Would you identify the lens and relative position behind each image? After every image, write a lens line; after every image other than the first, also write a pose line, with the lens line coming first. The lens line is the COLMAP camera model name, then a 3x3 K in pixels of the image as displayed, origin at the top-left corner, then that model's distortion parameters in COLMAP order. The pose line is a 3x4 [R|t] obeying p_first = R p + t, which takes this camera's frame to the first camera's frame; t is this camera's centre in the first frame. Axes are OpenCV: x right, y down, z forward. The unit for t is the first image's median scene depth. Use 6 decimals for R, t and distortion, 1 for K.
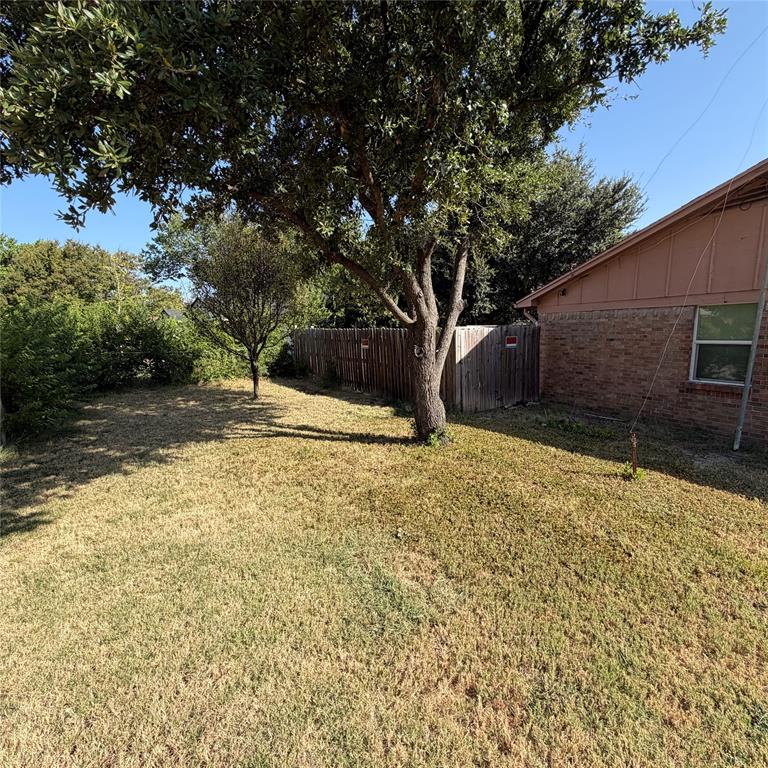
lens RADIAL K [[402.2, 0, 383.5], [0, 402.2, 383.0], [0, 0, 1]] dist [-0.001573, 0.000387]
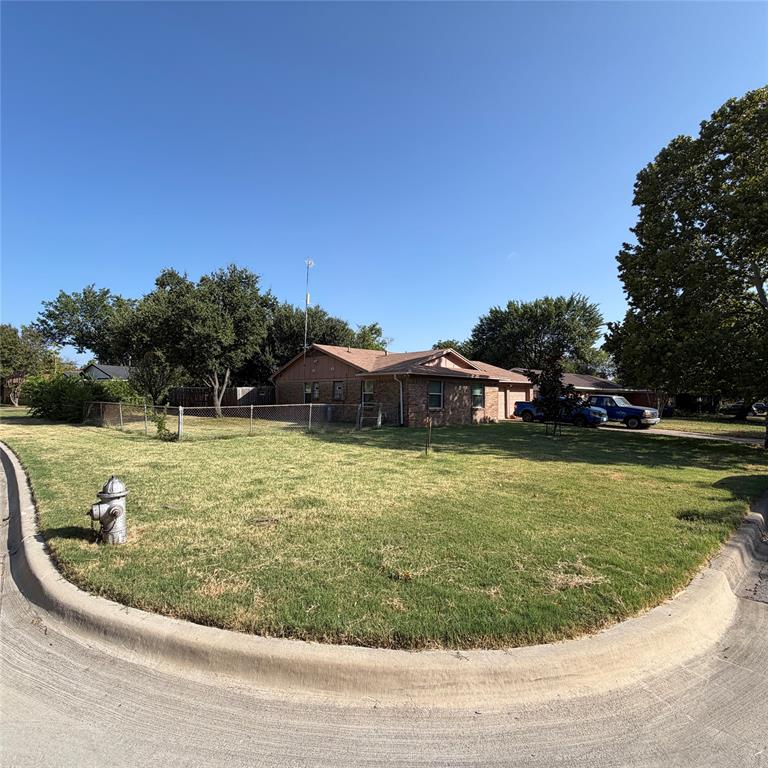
lens RADIAL K [[402.2, 0, 384.0], [0, 402.2, 385.7], [0, 0, 1]] dist [-0.001573, 0.000387]
pose [[0.954483, 0.011321, 0.298049, 0.077278], [0.029582, 0.990759, -0.132369, 0.063057], [-0.296794, 0.135161, 0.945328, -0.492686]]
